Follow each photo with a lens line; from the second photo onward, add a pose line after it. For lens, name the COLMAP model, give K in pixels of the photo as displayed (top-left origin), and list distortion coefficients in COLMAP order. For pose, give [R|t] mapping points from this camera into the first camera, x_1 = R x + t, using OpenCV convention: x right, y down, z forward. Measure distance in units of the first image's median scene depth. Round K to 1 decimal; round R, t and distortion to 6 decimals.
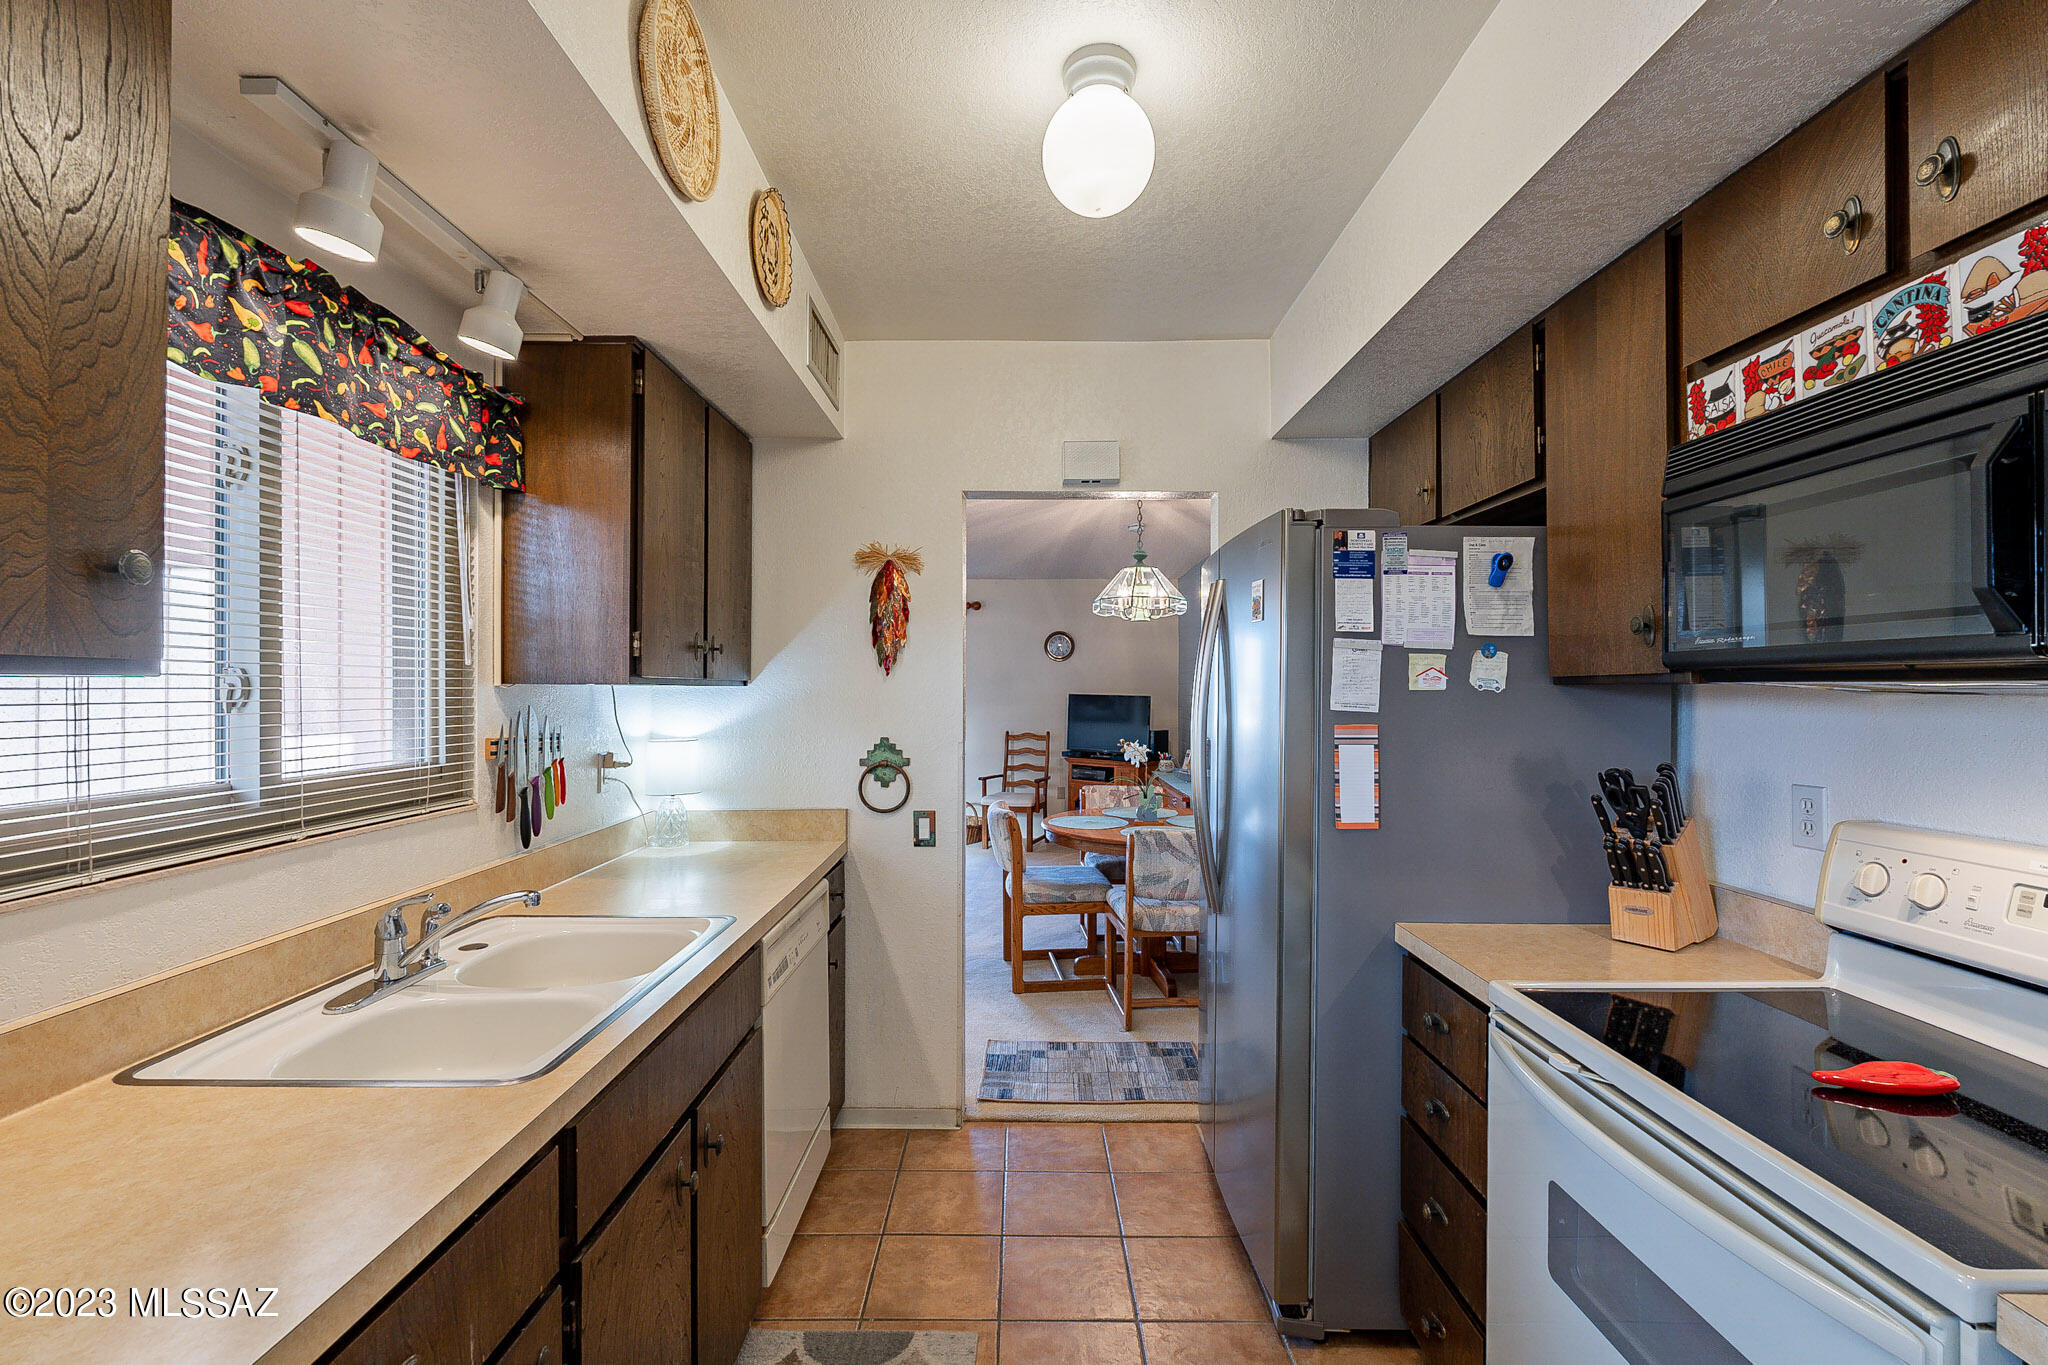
lens RADIAL K [[892.9, 0, 1025.0], [0, 892.9, 685.2], [0, 0, 1]] dist [-0.004311, 0.000575]
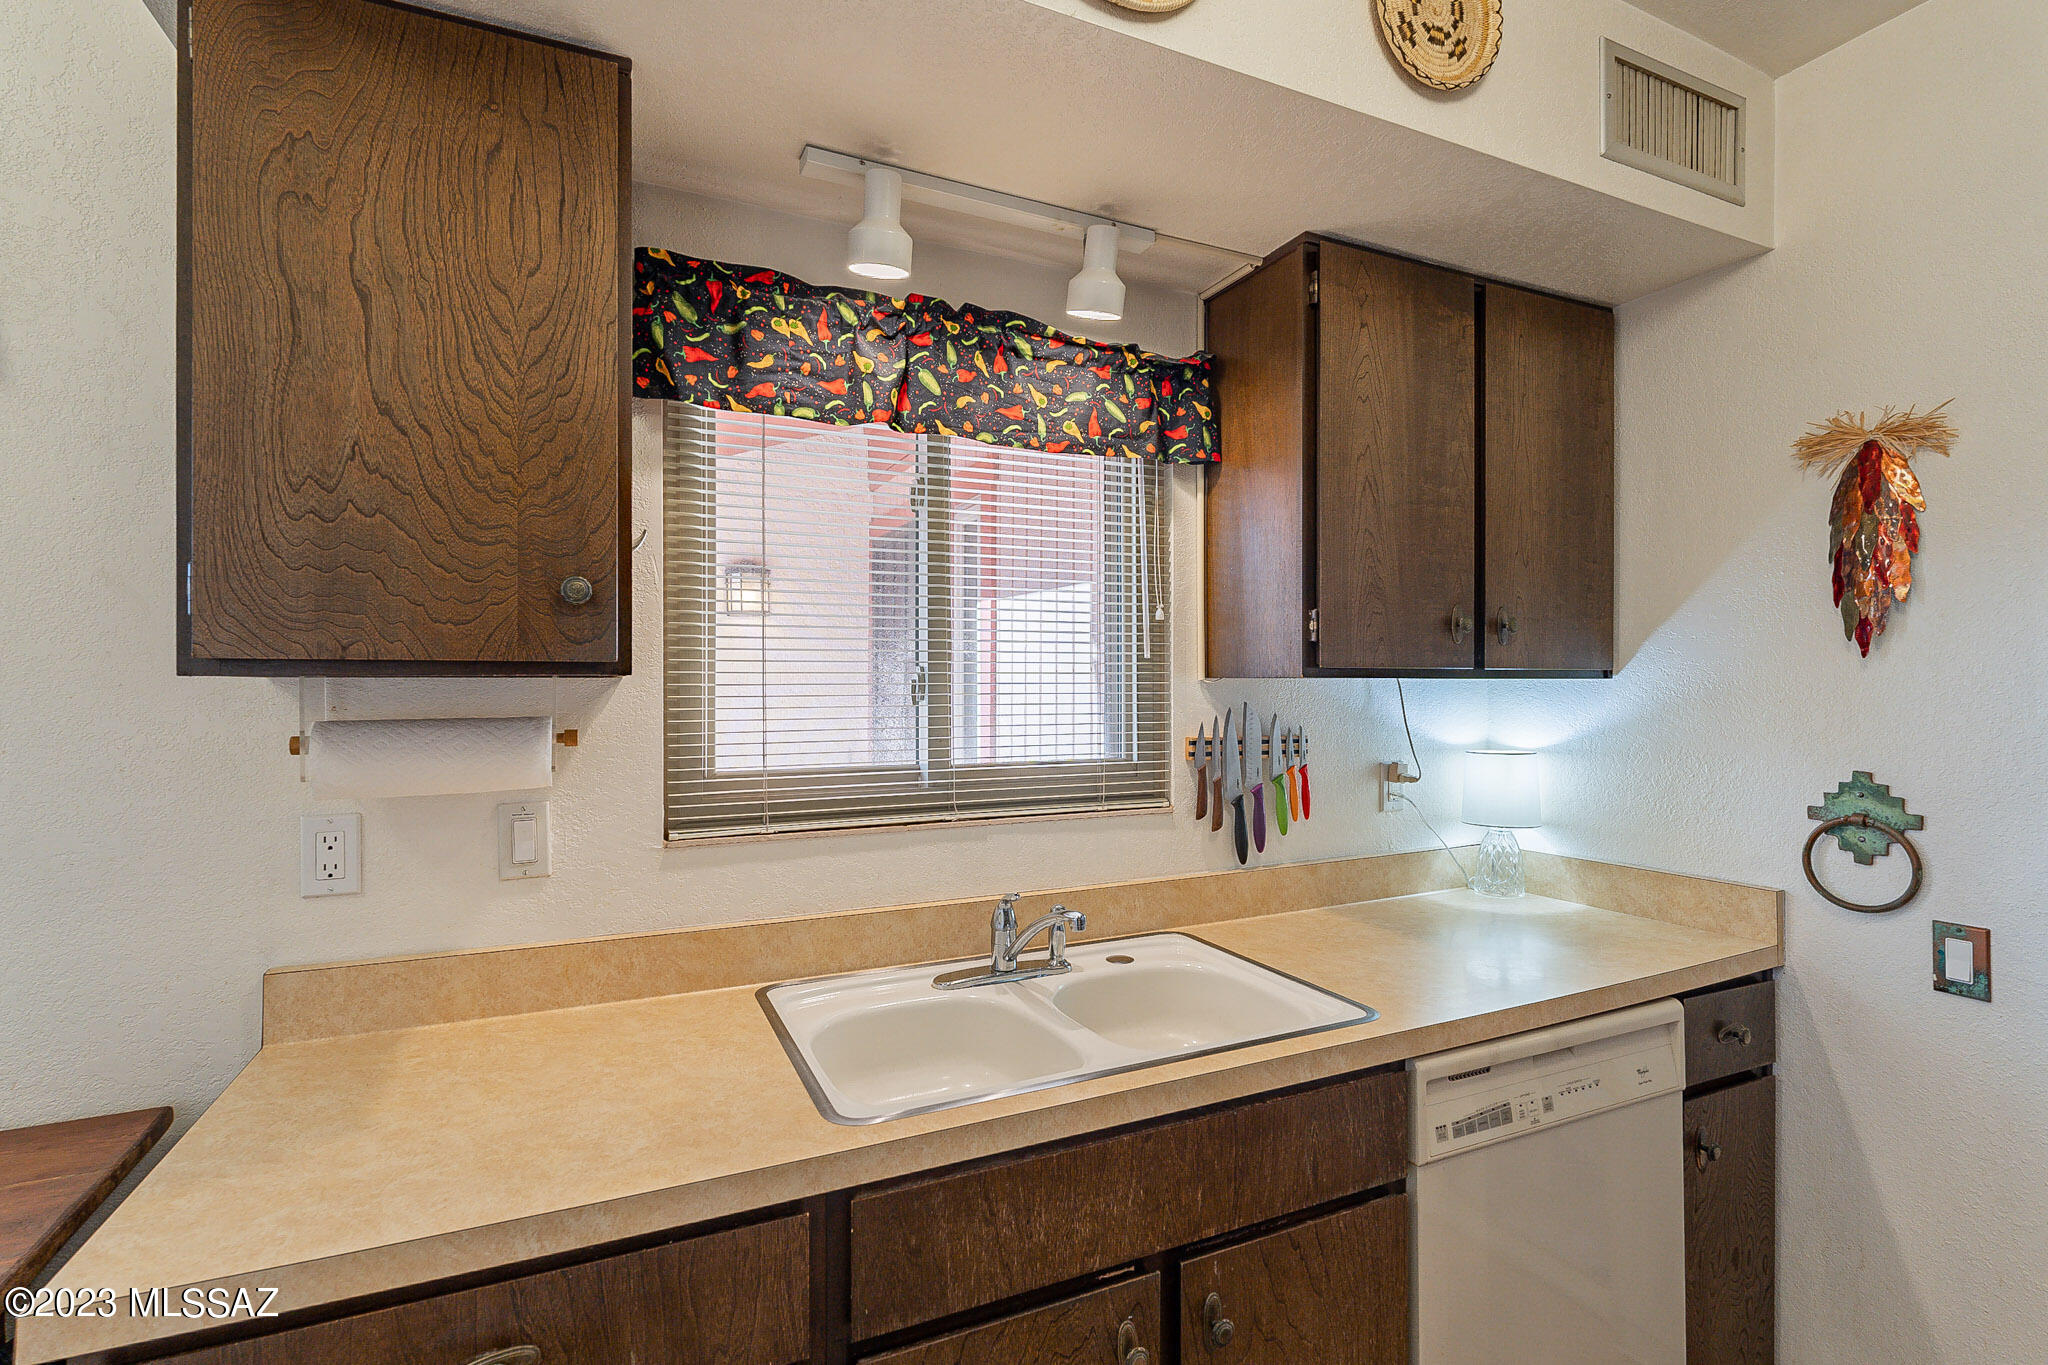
lens RADIAL K [[946.7, 0, 1021.4], [0, 946.7, 683.7], [0, 0, 1]] dist [-0.002904, 0.000517]
pose [[0.418003, -0.002527, -0.908442, 0.233344], [0.007035, 0.999975, 0.000456, 0.002704], [0.908418, -0.006581, 0.418010, 0.474667]]
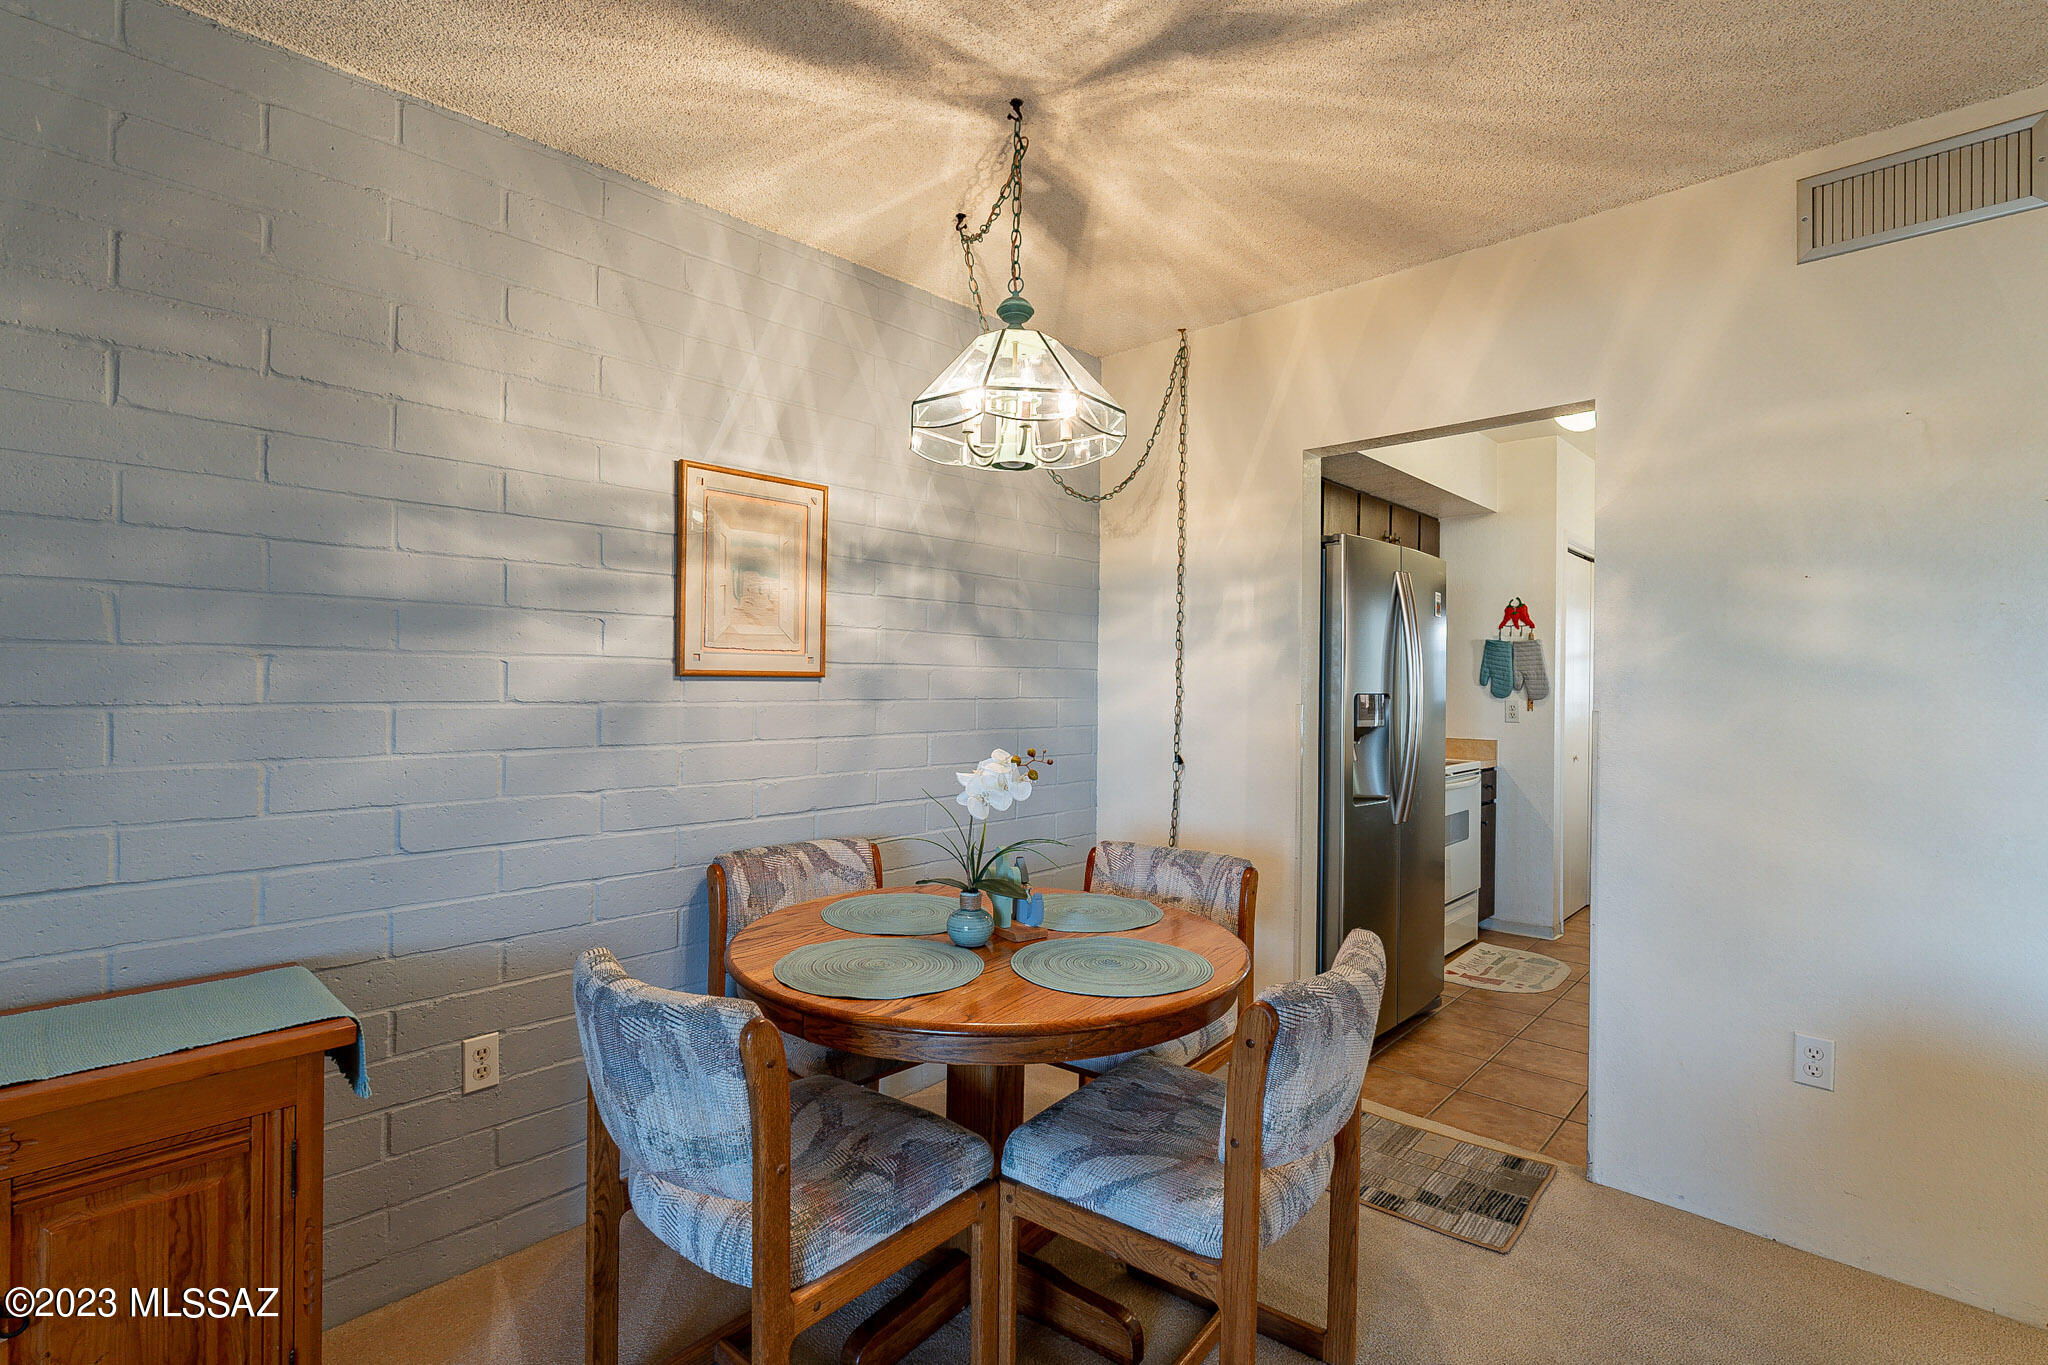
lens RADIAL K [[946.7, 0, 1021.4], [0, 946.7, 683.7], [0, 0, 1]] dist [-0.002904, 0.000517]
pose [[-0.727827, -0.008757, 0.685704, -0.429458], [-0.013926, 0.999901, -0.002012, 0.075228], [-0.685619, -0.011013, -0.727877, 3.089633]]
